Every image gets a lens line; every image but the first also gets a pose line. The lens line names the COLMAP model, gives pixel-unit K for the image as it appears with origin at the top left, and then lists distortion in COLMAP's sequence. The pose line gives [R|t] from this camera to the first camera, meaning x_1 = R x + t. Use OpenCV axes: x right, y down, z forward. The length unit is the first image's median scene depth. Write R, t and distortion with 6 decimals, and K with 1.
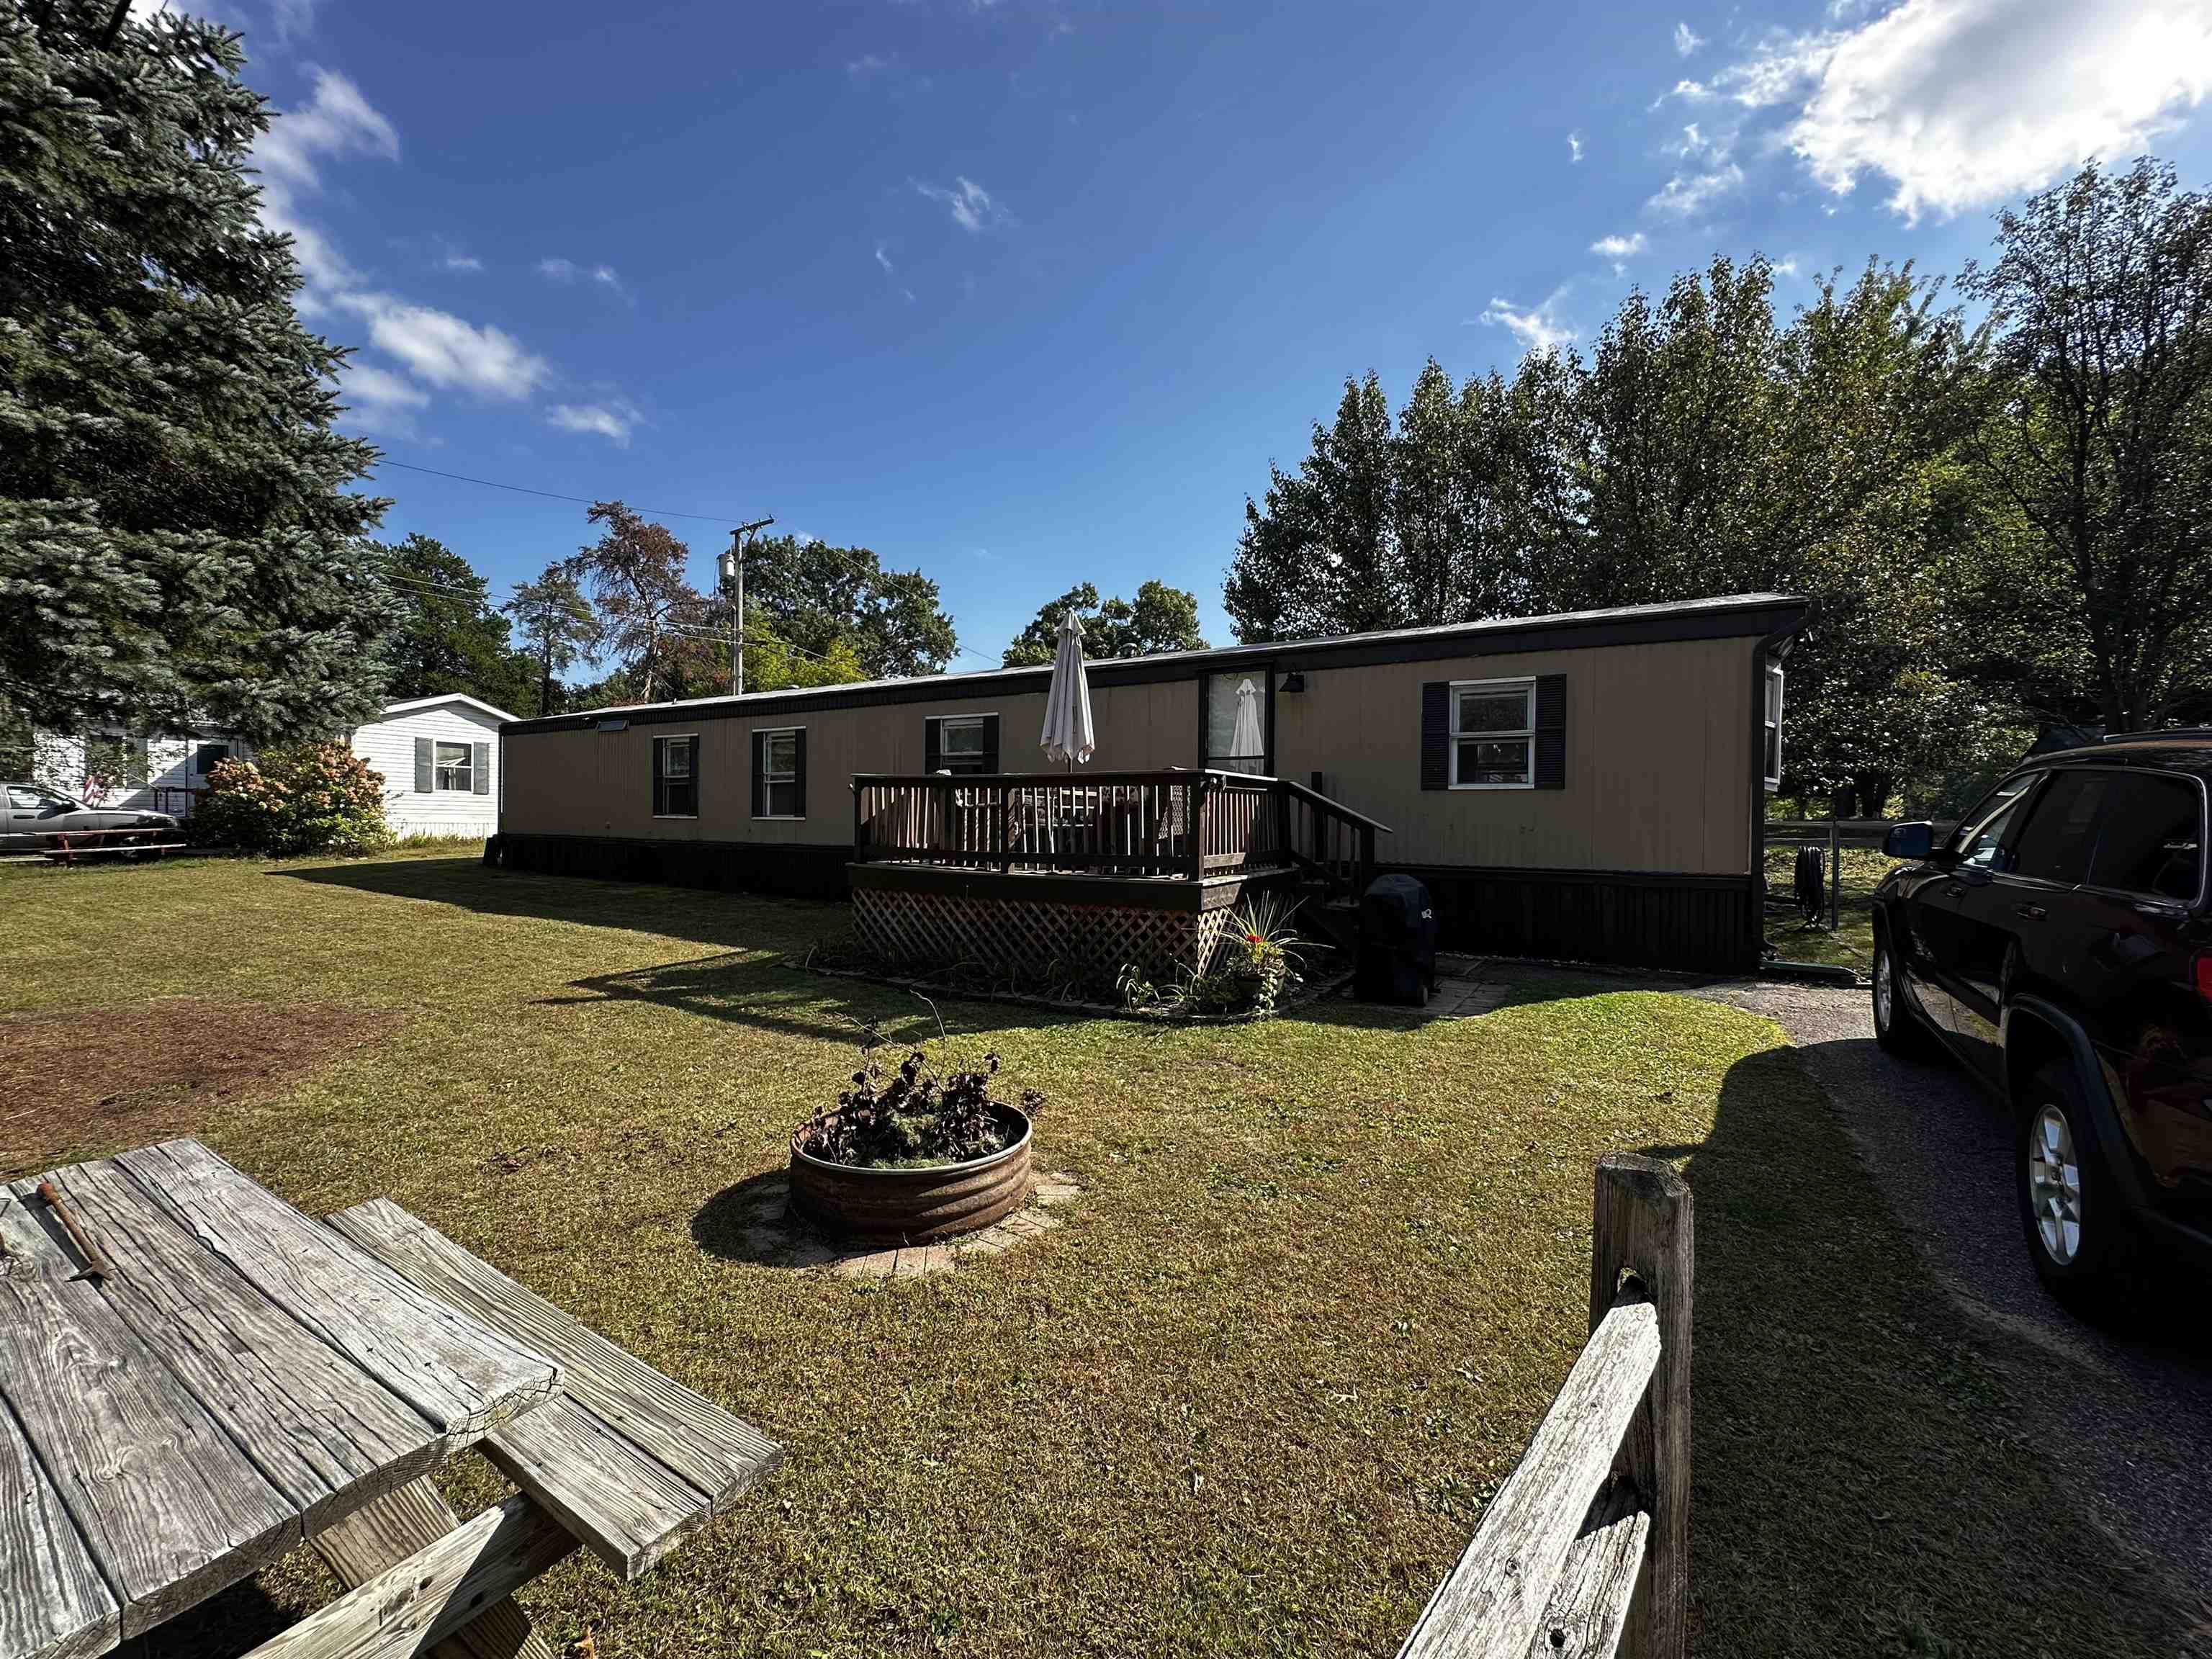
lens RADIAL K [[893.0, 0, 1106.0], [0, 893.0, 829.5], [0, 0, 1]] dist [0.002178, 0.000268]
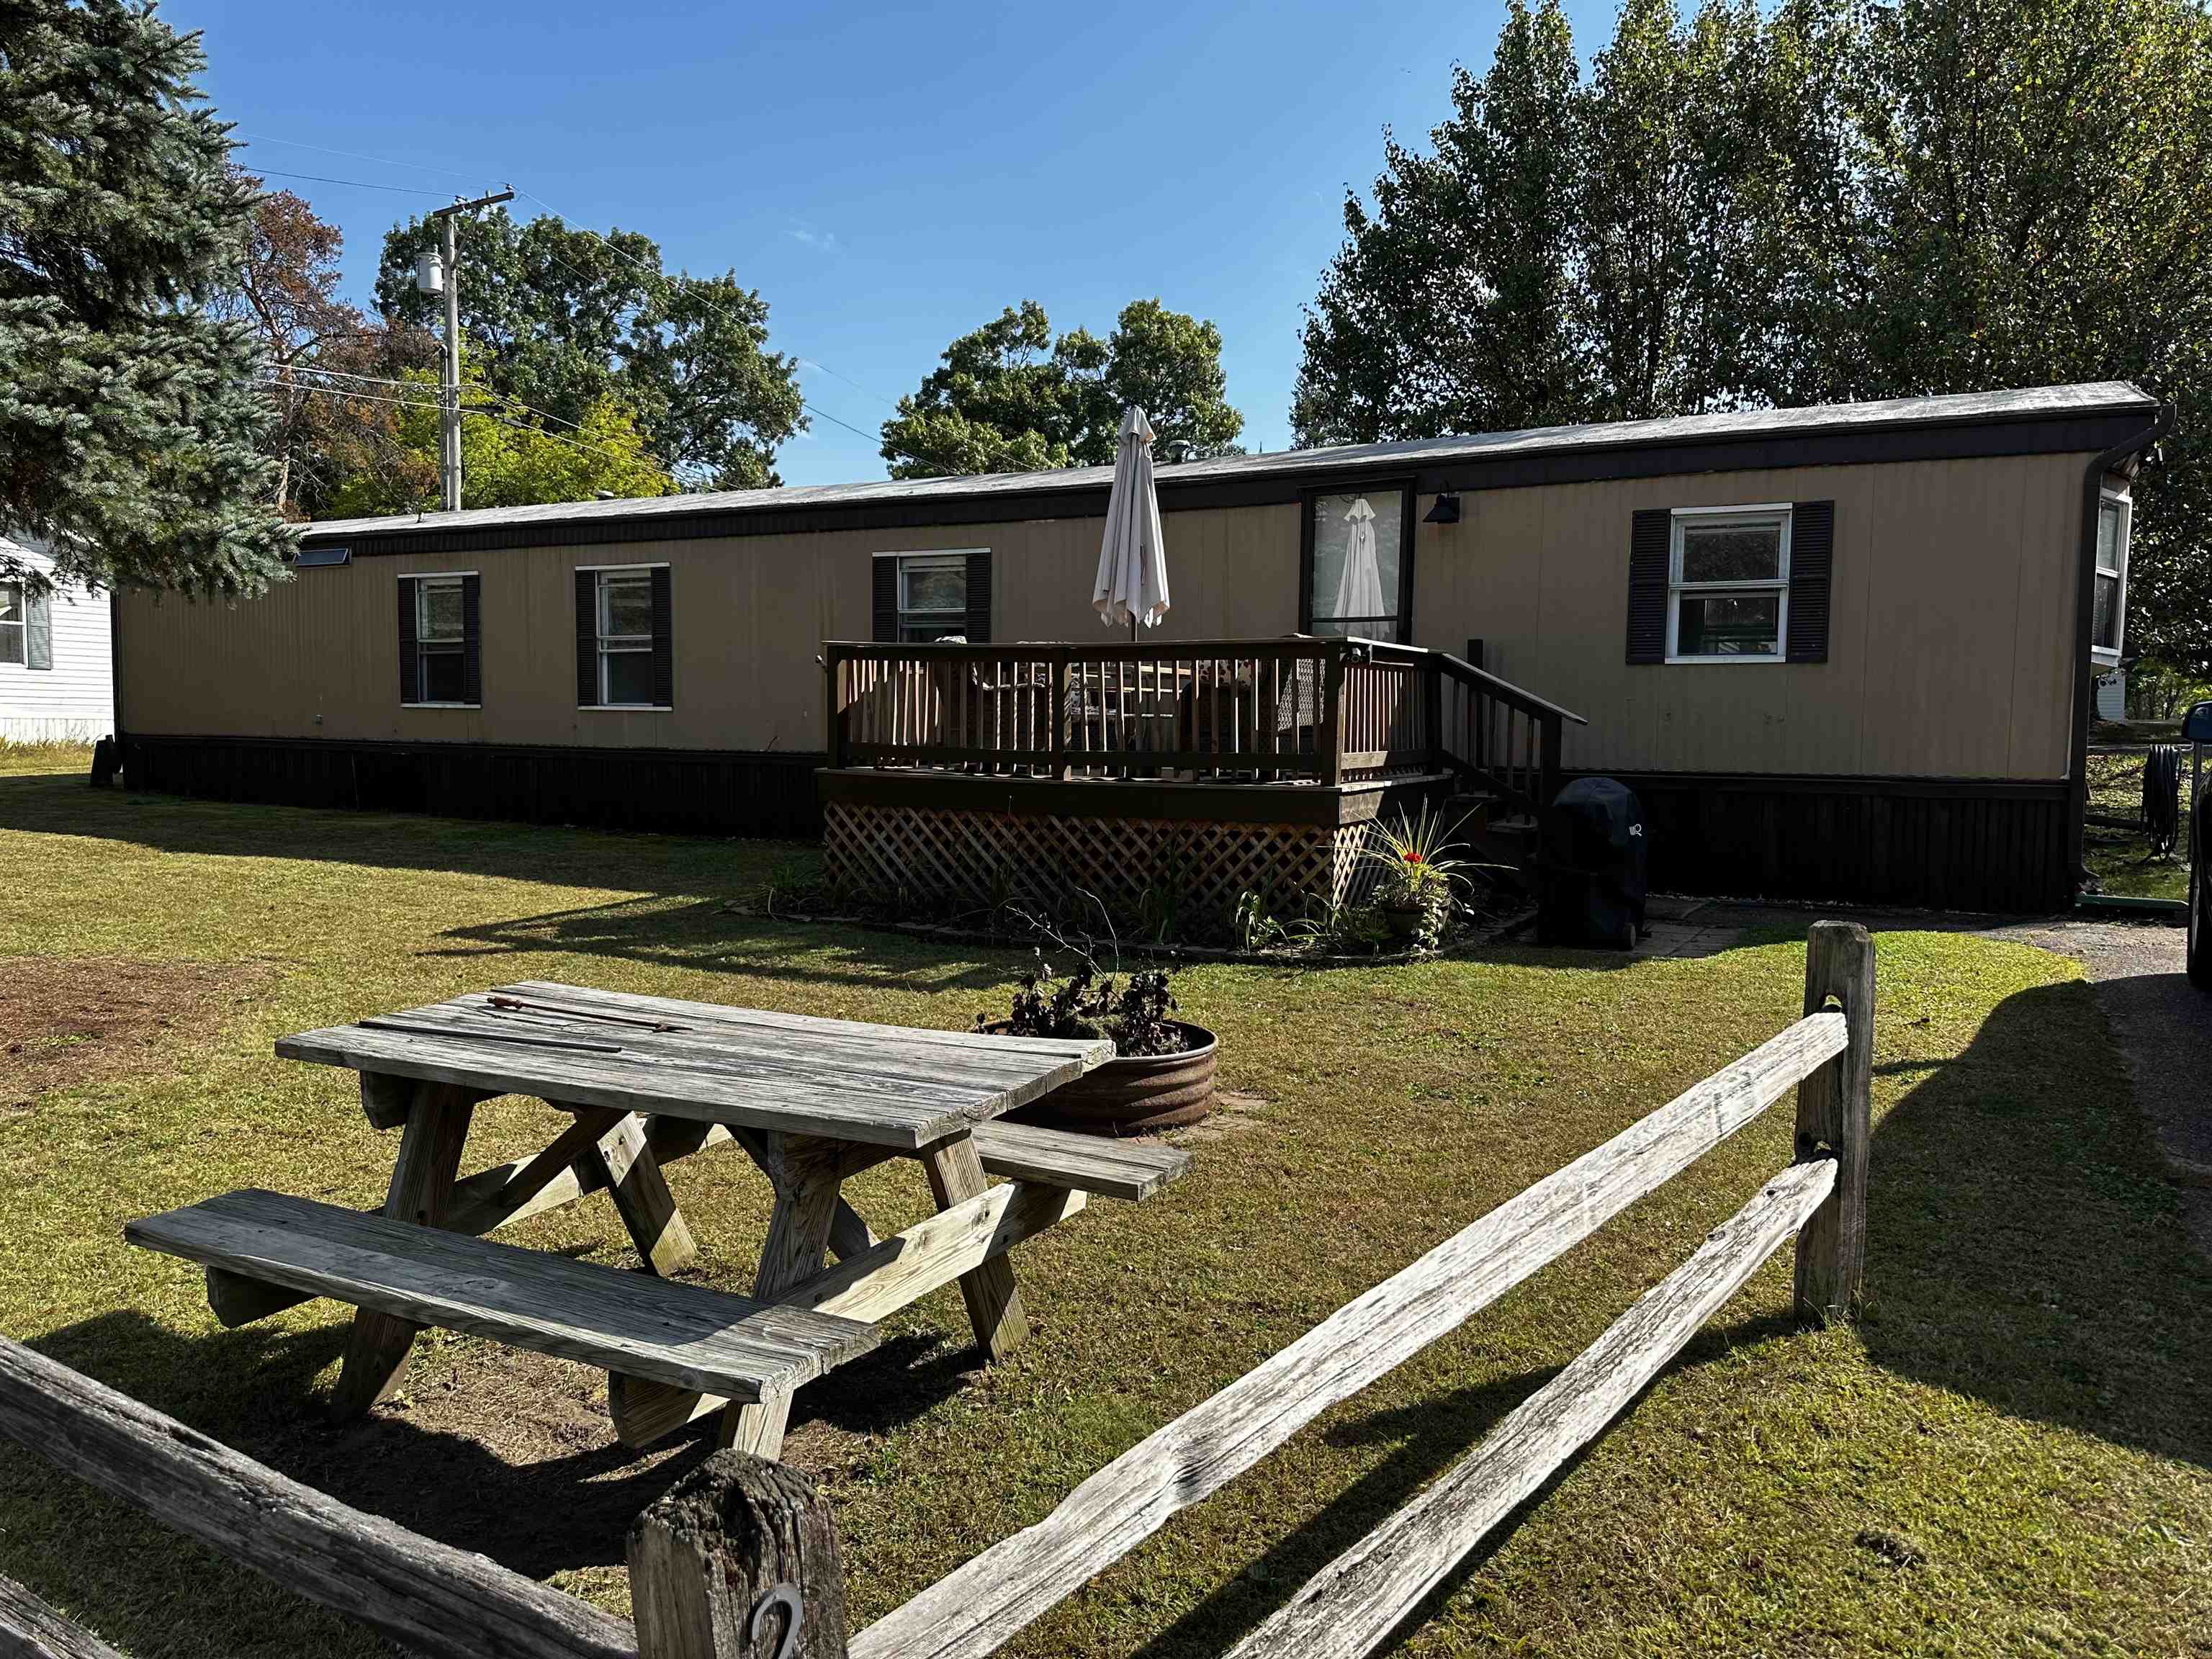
lens RADIAL K [[1552.6, 0, 1108.7], [0, 1552.6, 843.5], [0, 0, 1]] dist [0.127119, -0.192018]
pose [[0.999140, -0.002181, 0.041407, -0.111089], [-0.000622, 0.997715, 0.067564, 0.013525], [-0.041459, -0.067532, 0.996855, -0.242294]]
